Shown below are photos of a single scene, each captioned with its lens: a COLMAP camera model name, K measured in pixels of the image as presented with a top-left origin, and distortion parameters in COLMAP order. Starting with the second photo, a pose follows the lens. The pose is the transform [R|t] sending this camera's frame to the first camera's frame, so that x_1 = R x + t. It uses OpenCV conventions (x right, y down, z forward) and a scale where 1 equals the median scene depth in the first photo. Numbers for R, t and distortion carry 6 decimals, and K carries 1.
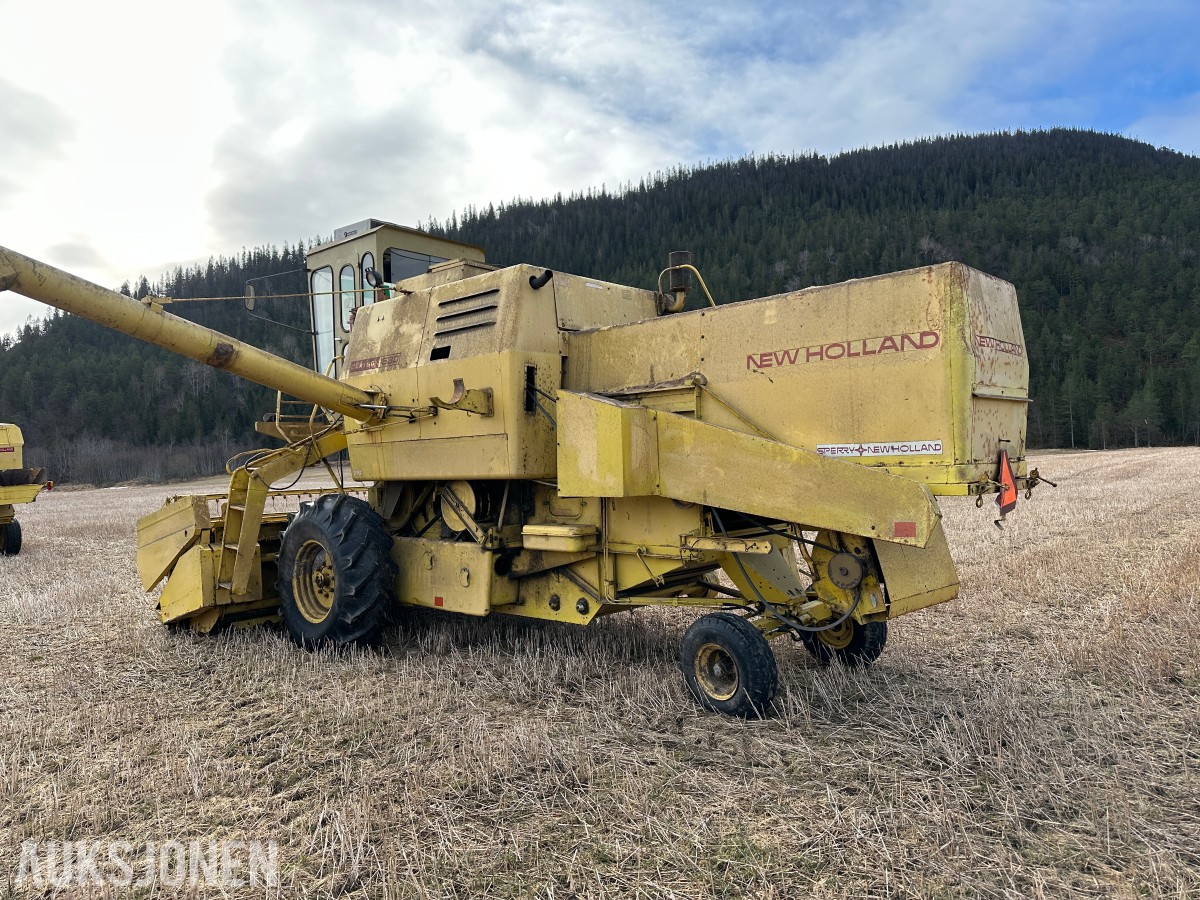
lens RADIAL K [[826.6, 0, 600.0], [0, 826.6, 450.0], [0, 0, 1]] dist [0.159850, -0.180704]
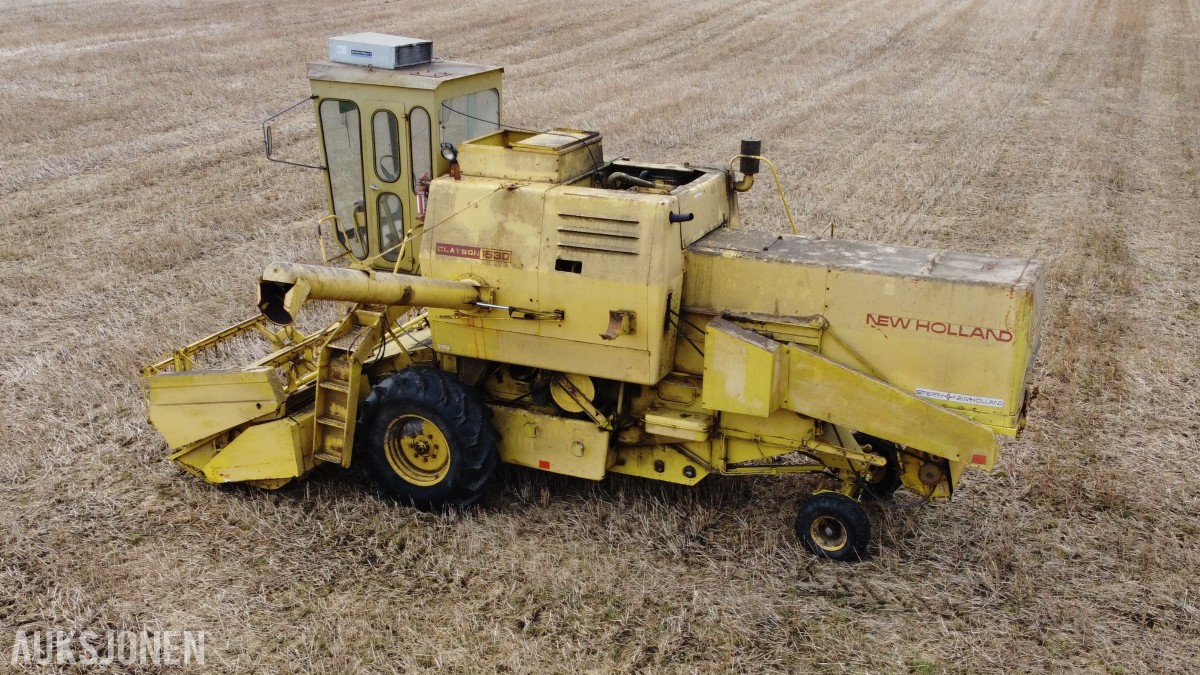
lens RADIAL K [[1296.2, 0, 606.1], [0, 1296.2, 441.6], [0, 0, 1]] dist [0.014428, 0.005097]
pose [[0.941753, -0.098860, 0.321448, -0.715286], [-0.037953, 0.918470, 0.393665, -0.576269], [-0.334158, -0.382935, 0.861219, -0.568907]]
